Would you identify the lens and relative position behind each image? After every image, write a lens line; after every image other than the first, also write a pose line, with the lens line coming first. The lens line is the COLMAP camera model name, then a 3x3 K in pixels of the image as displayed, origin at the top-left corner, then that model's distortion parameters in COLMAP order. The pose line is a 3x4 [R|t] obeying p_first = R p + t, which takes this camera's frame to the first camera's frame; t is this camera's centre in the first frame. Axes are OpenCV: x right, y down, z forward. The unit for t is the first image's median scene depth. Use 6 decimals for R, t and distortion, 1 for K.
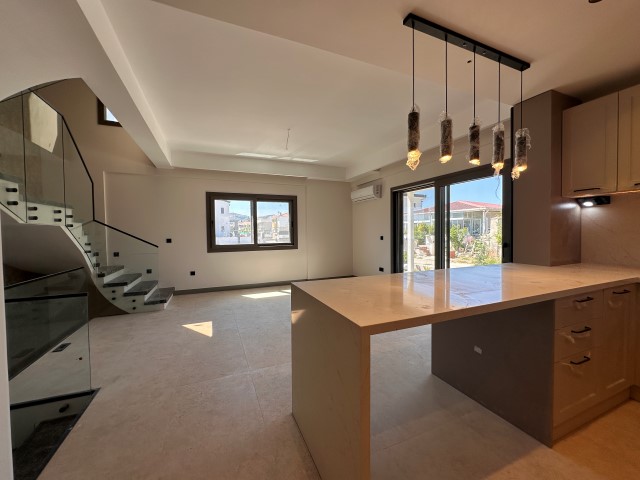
lens RADIAL K [[256.0, 0, 317.0], [0, 256.0, 239.4], [0, 0, 1]] dist [-0.006681, -0.000201]
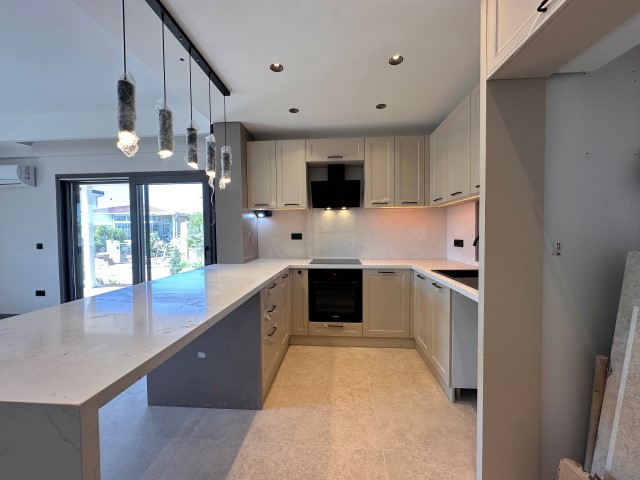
lens RADIAL K [[256.0, 0, 320.5], [0, 256.0, 239.1], [0, 0, 1]] dist [-0.006681, -0.000201]
pose [[0.444454, -0.018849, 0.895603, -0.042342], [0.033611, 0.999426, 0.004354, -0.007188], [-0.895171, 0.028167, 0.444832, 0.118266]]
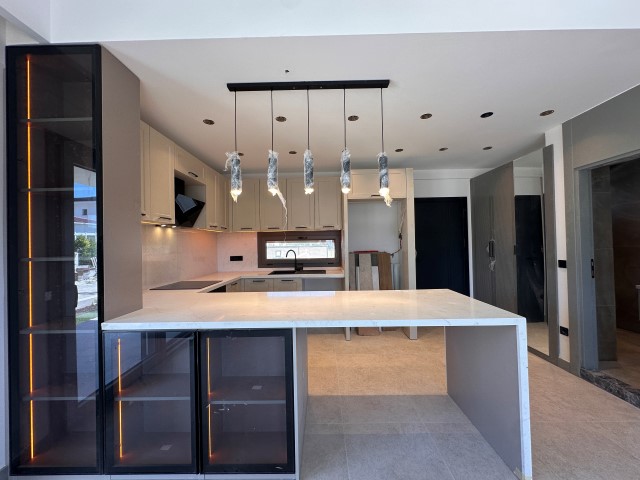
lens RADIAL K [[256.0, 0, 319.4], [0, 256.0, 240.3], [0, 0, 1]] dist [-0.006681, -0.000201]
pose [[-0.915331, 0.042170, 0.400489, 0.139769], [0.052922, 0.998473, 0.015818, -0.099581], [-0.399210, 0.035674, -0.916165, 1.746144]]
